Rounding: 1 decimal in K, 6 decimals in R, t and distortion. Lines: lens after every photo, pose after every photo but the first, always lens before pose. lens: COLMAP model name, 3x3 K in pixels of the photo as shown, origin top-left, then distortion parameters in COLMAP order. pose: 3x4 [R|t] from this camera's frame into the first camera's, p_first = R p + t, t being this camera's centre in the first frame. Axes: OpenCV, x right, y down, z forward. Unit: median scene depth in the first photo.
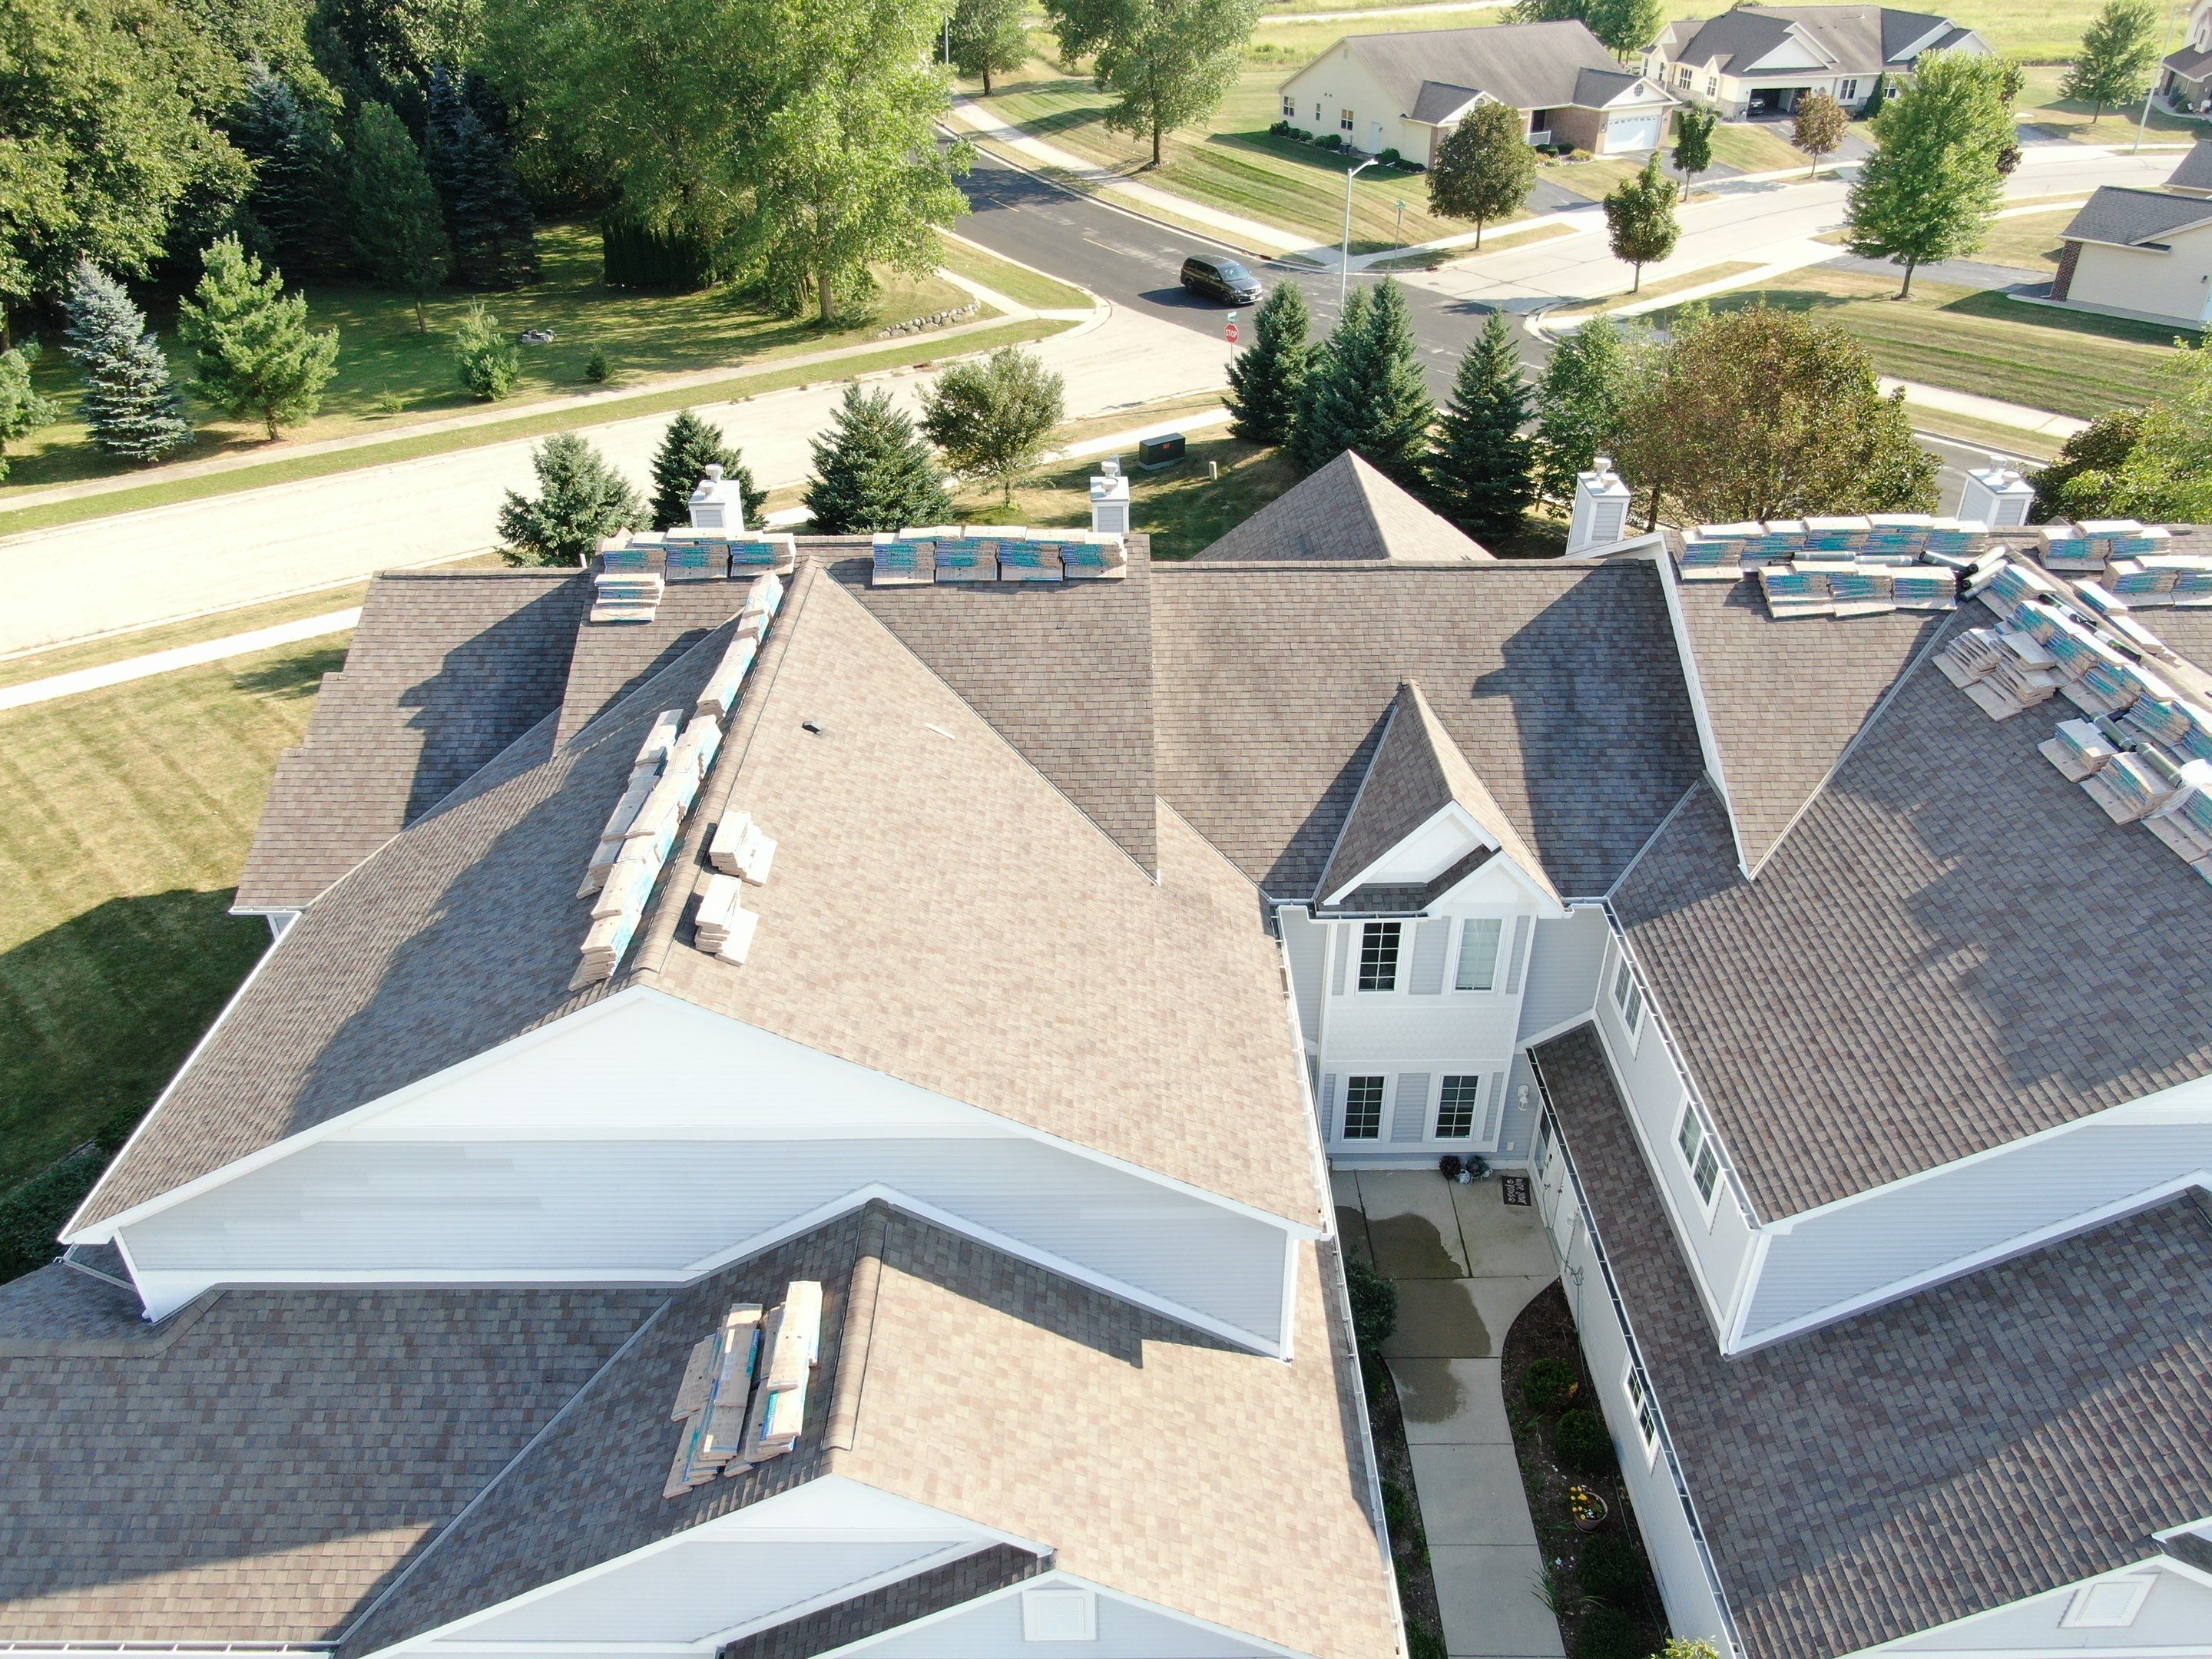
lens RADIAL K [[1585.3, 0, 1115.1], [0, 1585.3, 802.9], [0, 0, 1]] dist [-0.019531, 0.006160]
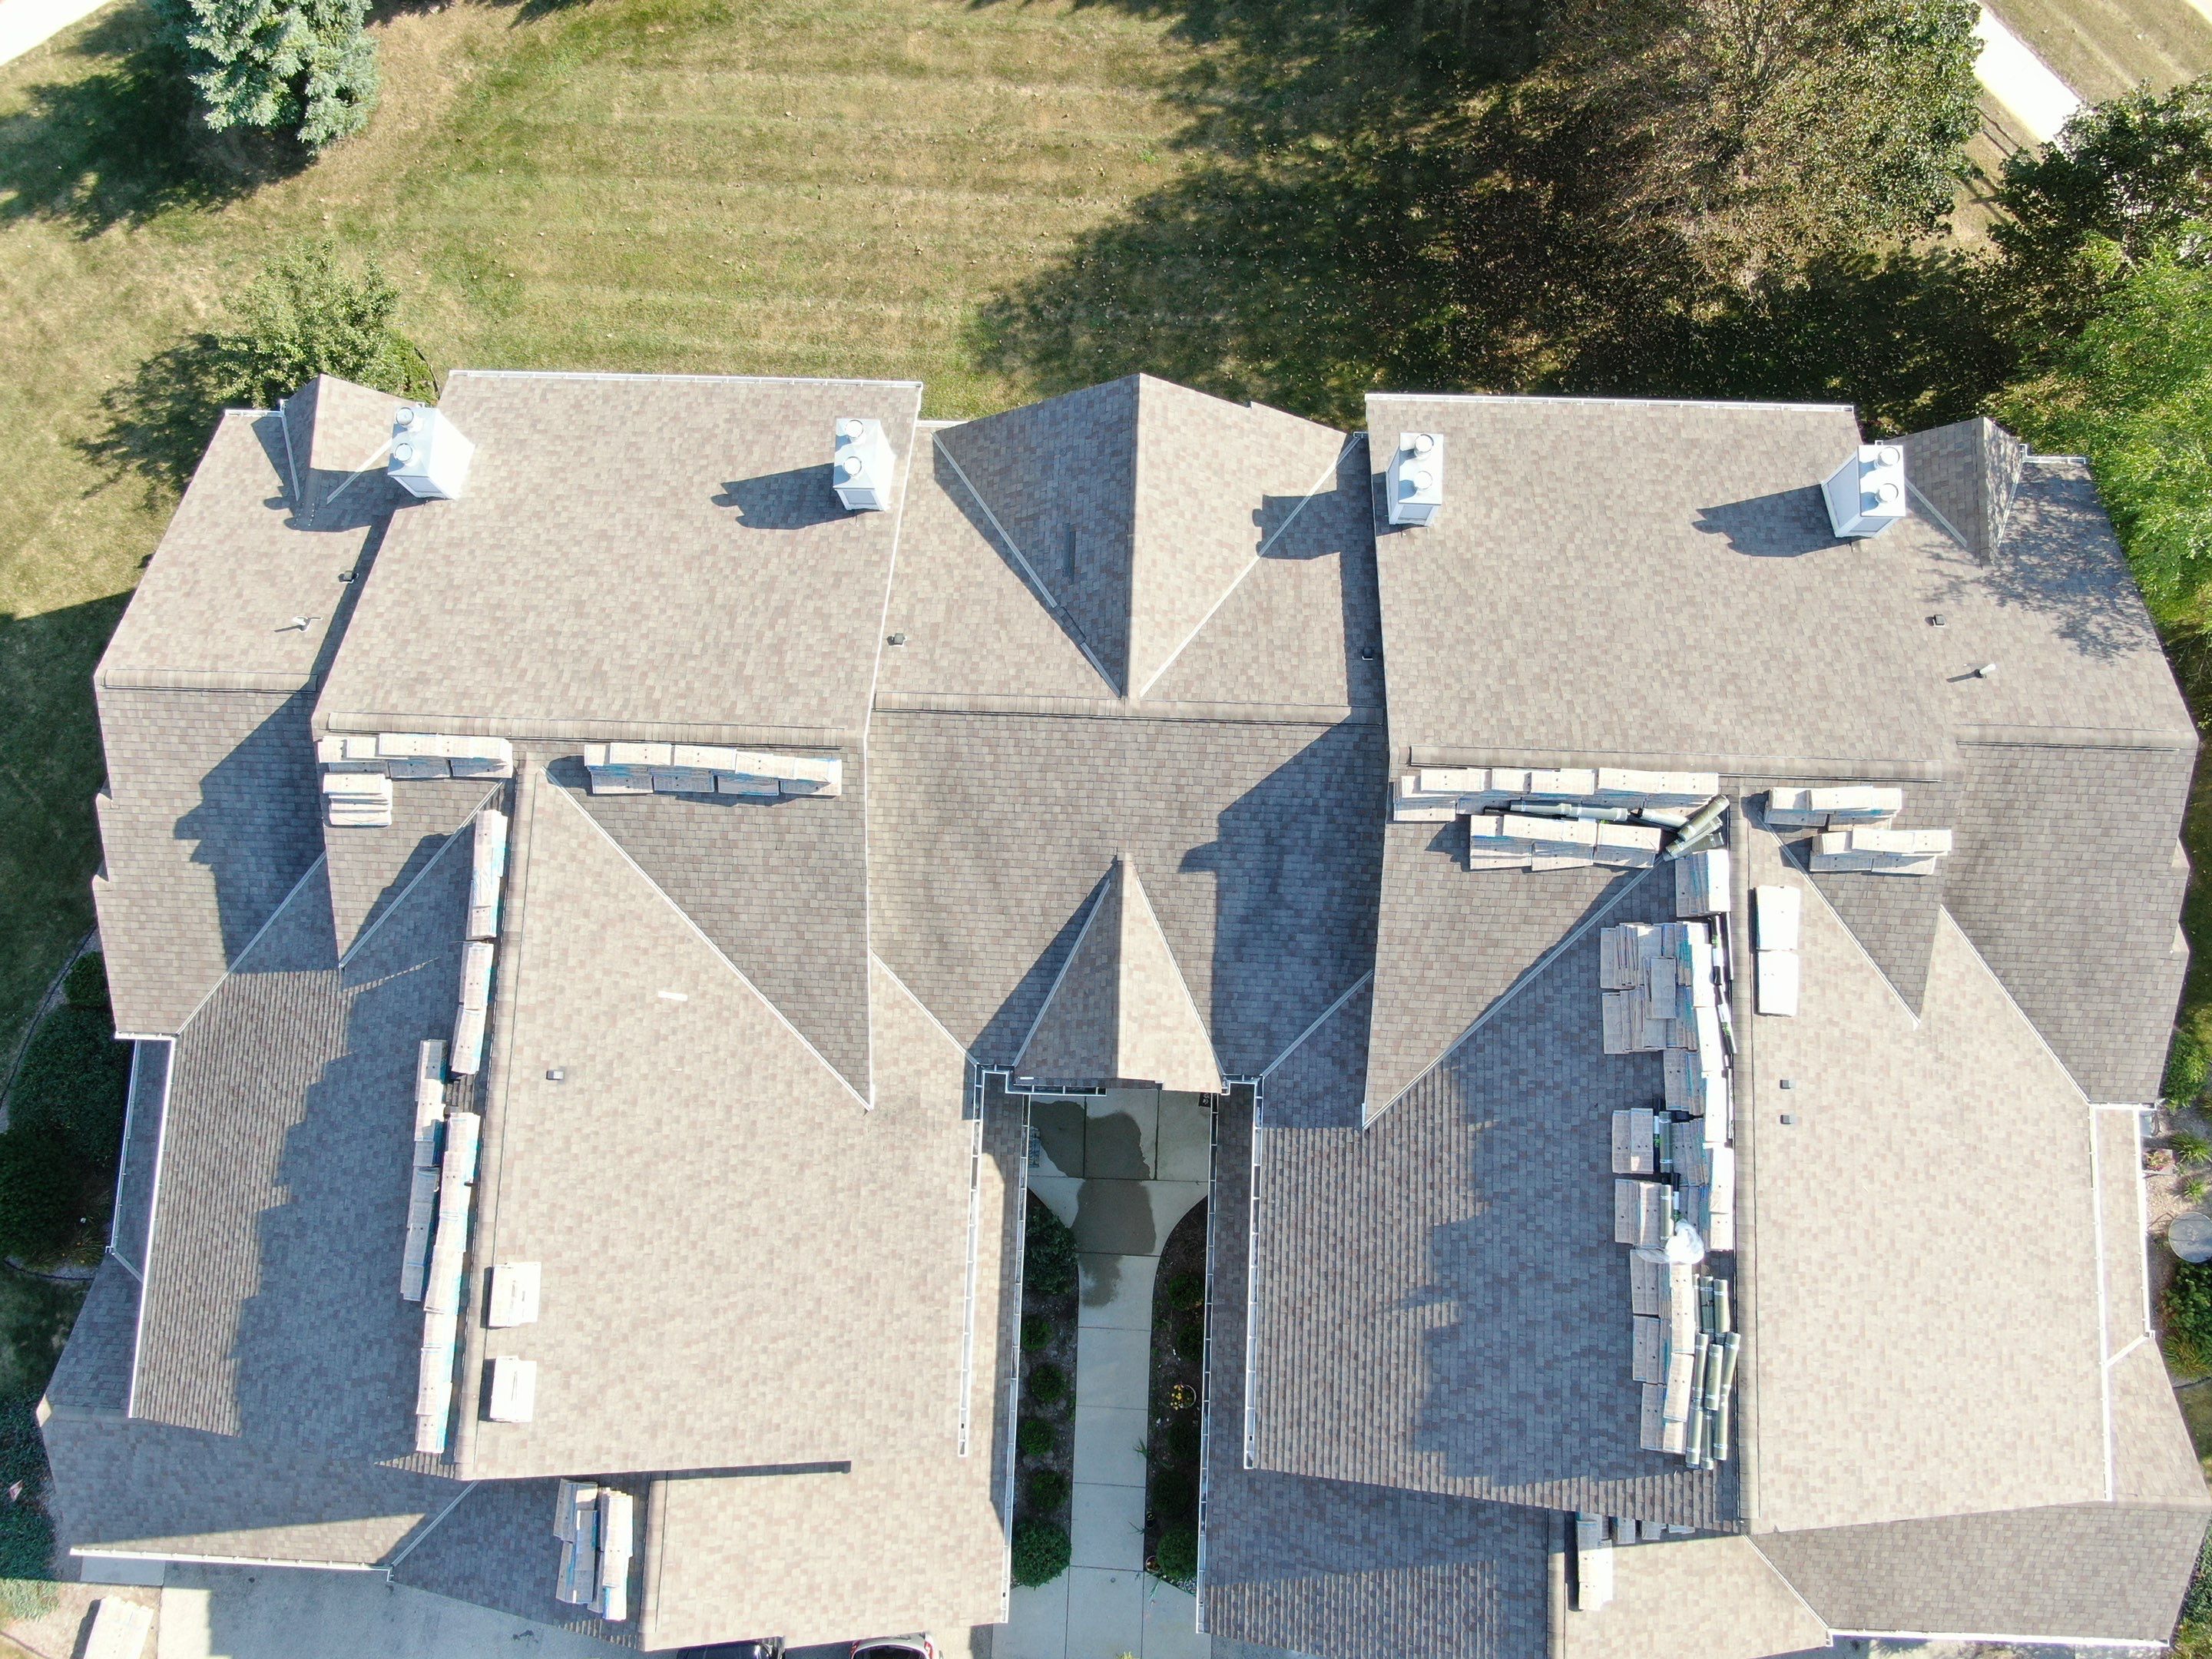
lens RADIAL K [[1732.8, 0, 1114.8], [0, 1732.8, 828.8], [0, 0, 1]] dist [-0.020790, 0.002483]
pose [[0.999178, 0.038144, -0.013715, 0.200093], [-0.014865, 0.659594, 0.751475, -0.974538], [0.037710, -0.750653, 0.659619, 0.266205]]
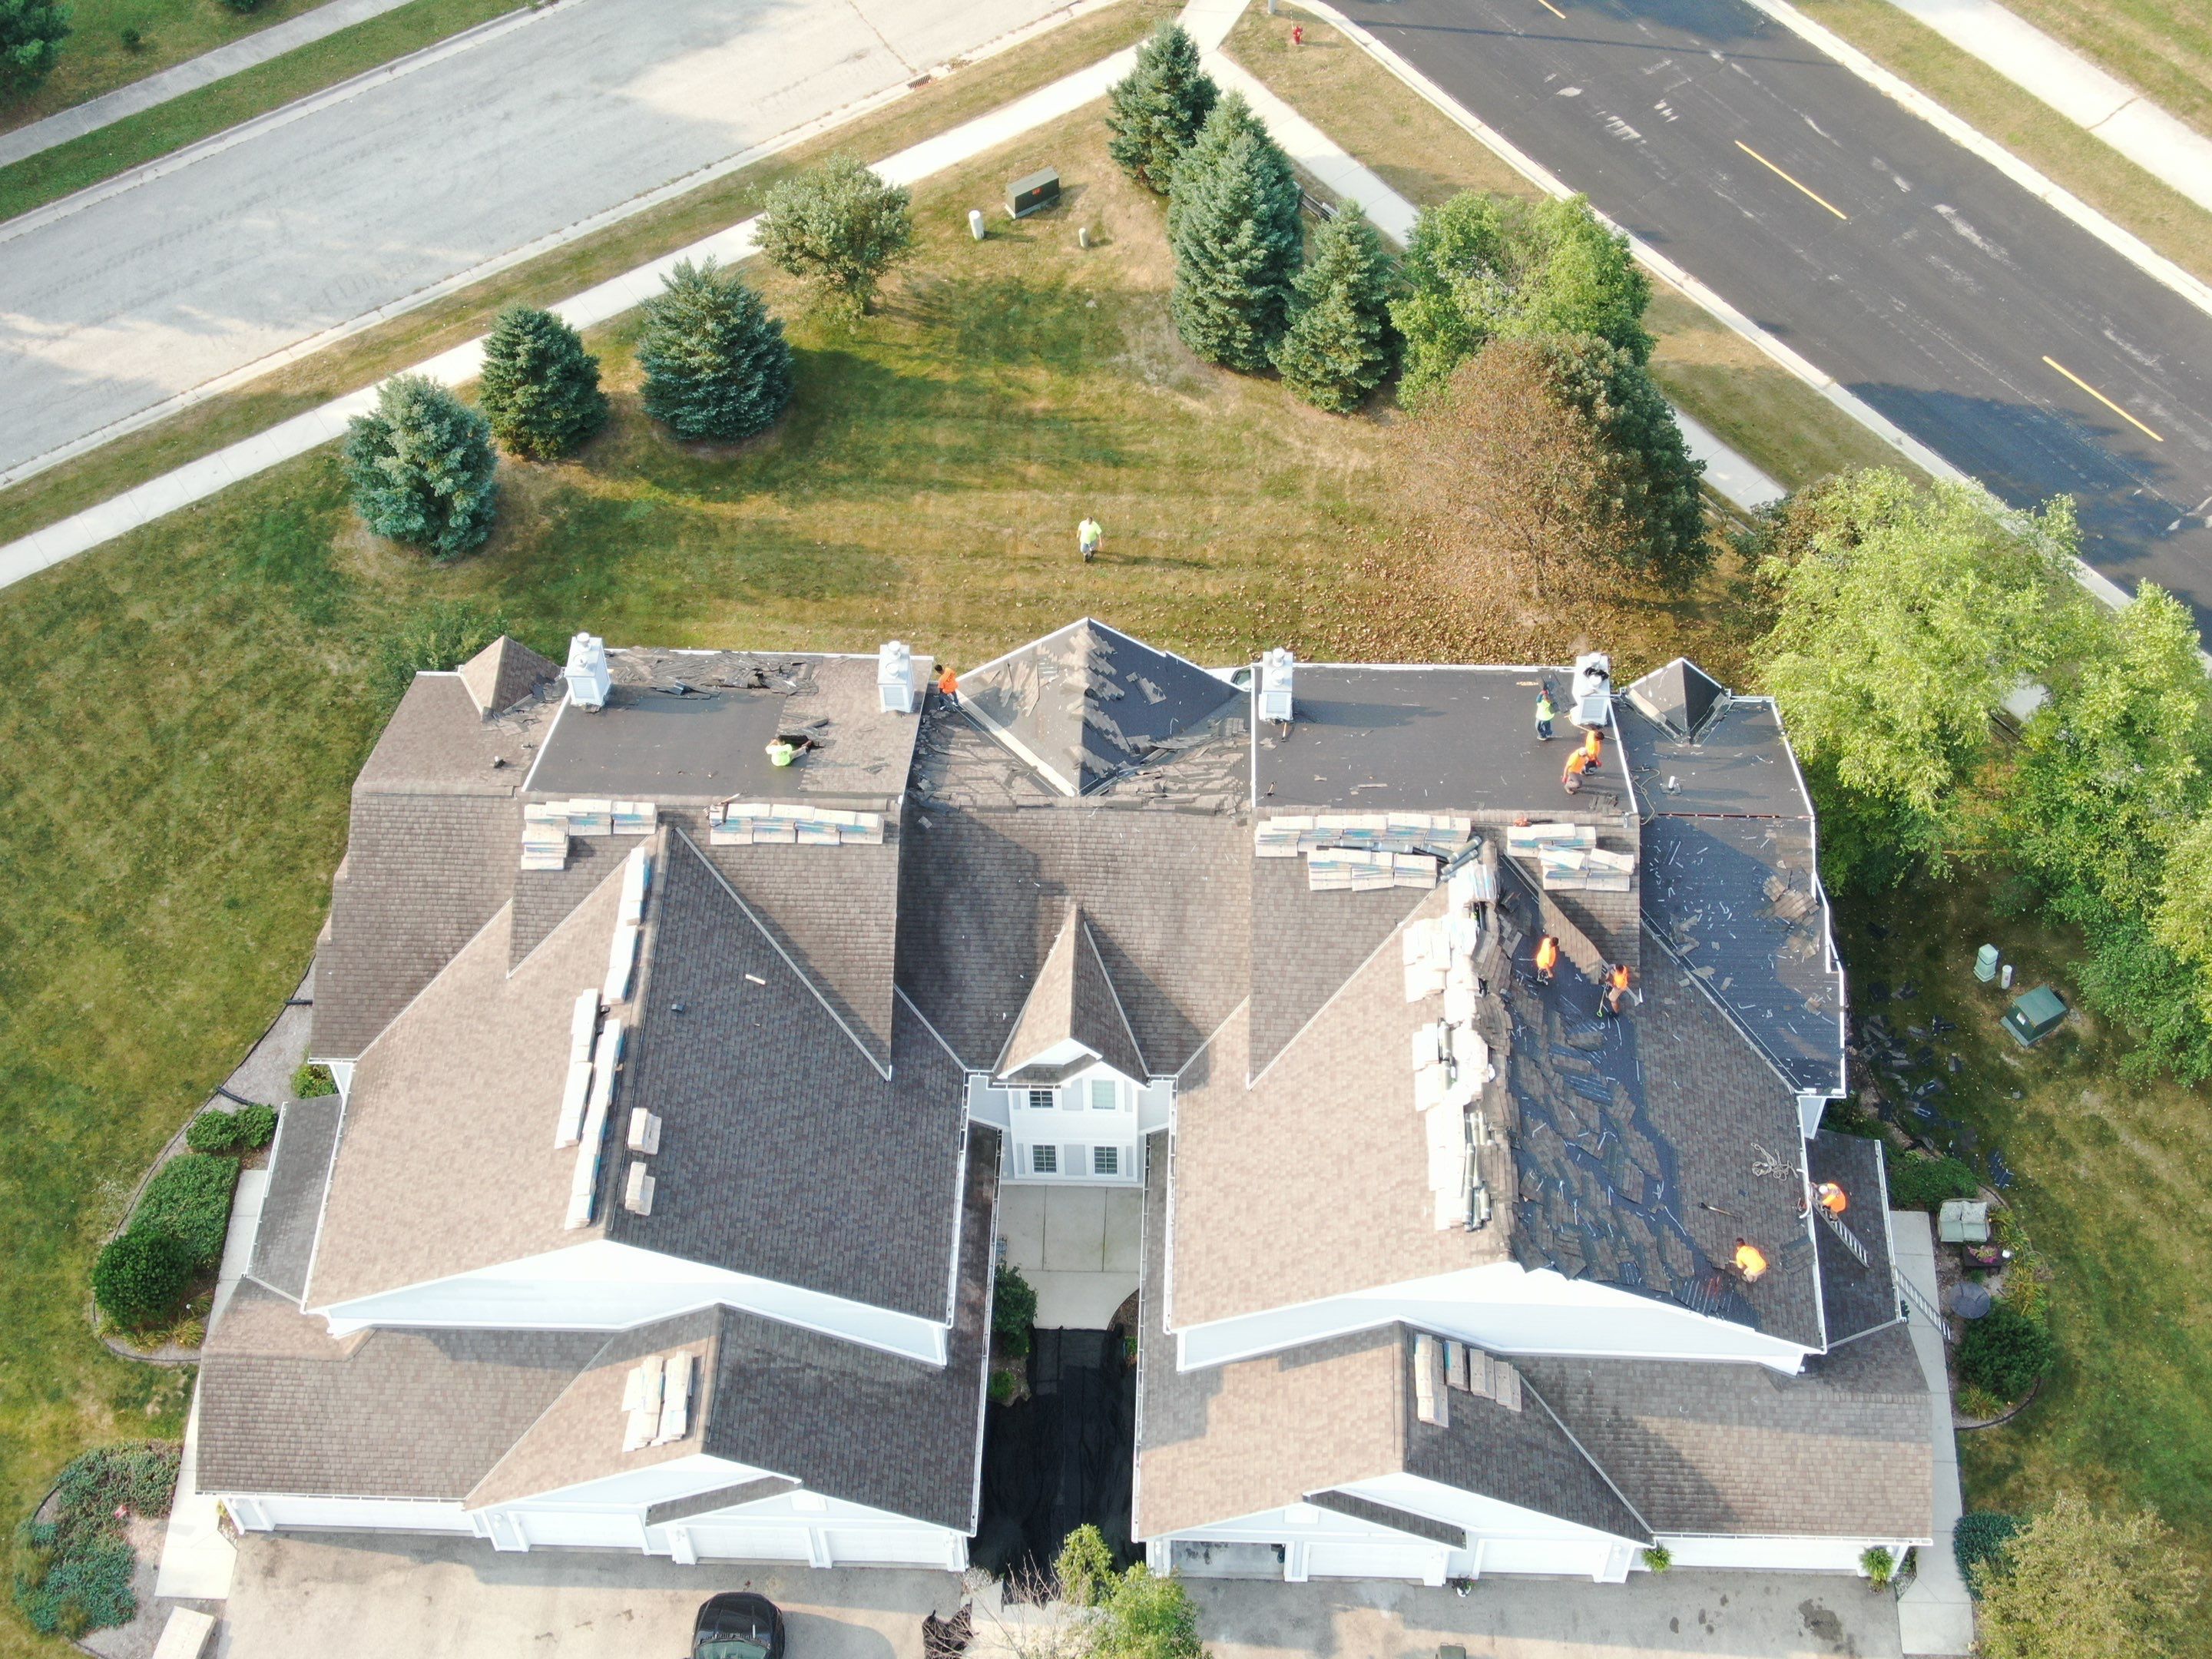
lens RADIAL K [[3085.7, 0, 1108.1], [0, 3085.7, 710.3], [0, 0, 1]] dist [0.406635, -2.004657]
pose [[0.999078, 0.026516, -0.033769, 0.319424], [-0.013198, 0.938093, 0.346132, -1.292185], [0.040856, -0.345367, 0.937578, -1.709735]]
